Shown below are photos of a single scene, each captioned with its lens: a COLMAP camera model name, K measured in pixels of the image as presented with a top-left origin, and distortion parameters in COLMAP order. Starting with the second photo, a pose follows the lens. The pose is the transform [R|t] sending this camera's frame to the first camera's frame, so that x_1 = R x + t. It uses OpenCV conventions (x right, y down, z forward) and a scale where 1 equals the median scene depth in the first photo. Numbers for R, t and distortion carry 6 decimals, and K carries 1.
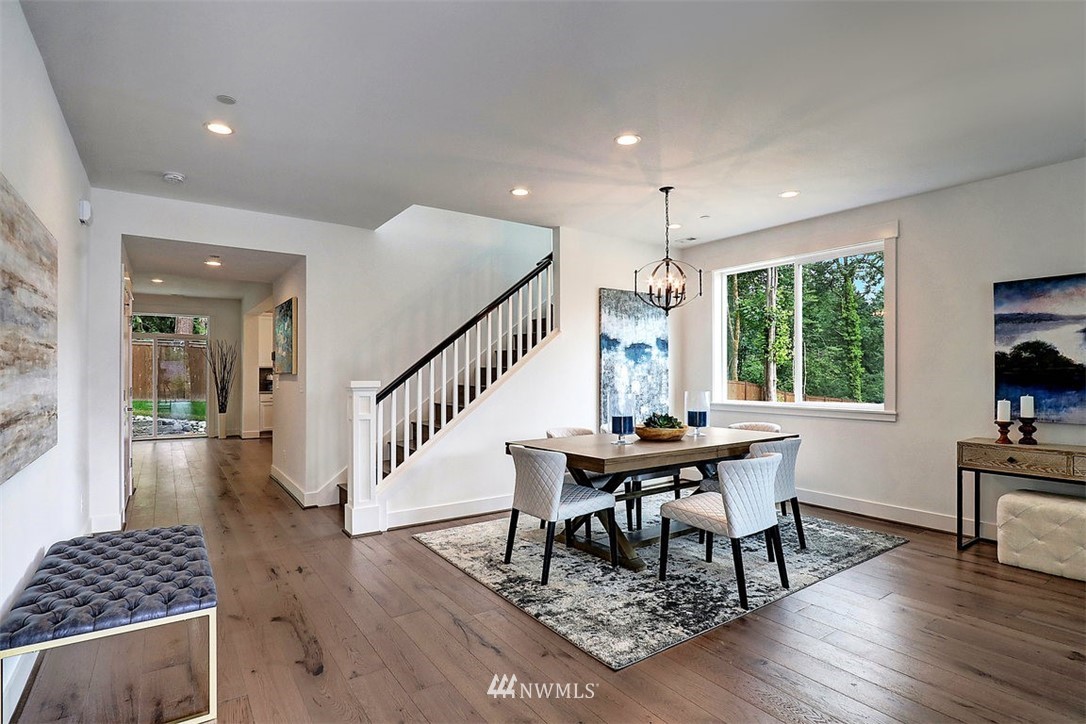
lens RADIAL K [[541.6, 0, 541.7], [0, 541.6, 367.6], [0, 0, 1]] dist [-0.006783, -0.000712]
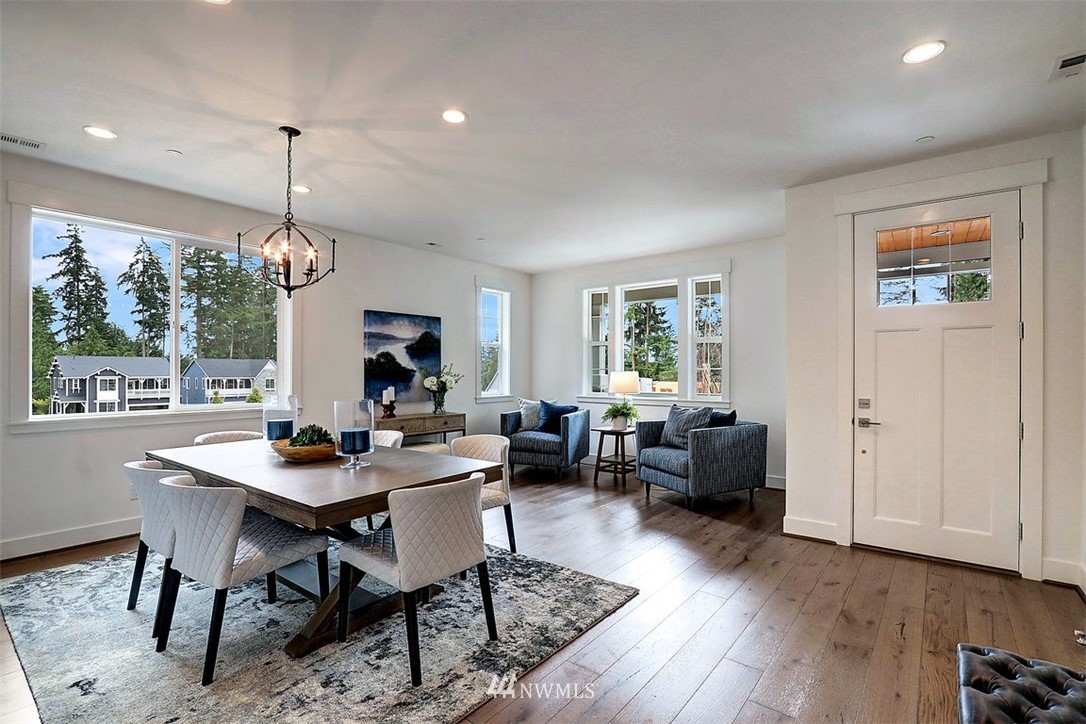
lens RADIAL K [[503.7, 0, 541.2], [0, 503.7, 368.2], [0, 0, 1]] dist [-0.018922, 0.001004]
pose [[-0.282228, 0.005965, 0.959329, -0.619419], [-0.011564, 0.999887, -0.009619, 0.007503], [-0.959278, -0.013809, -0.282128, 0.980043]]
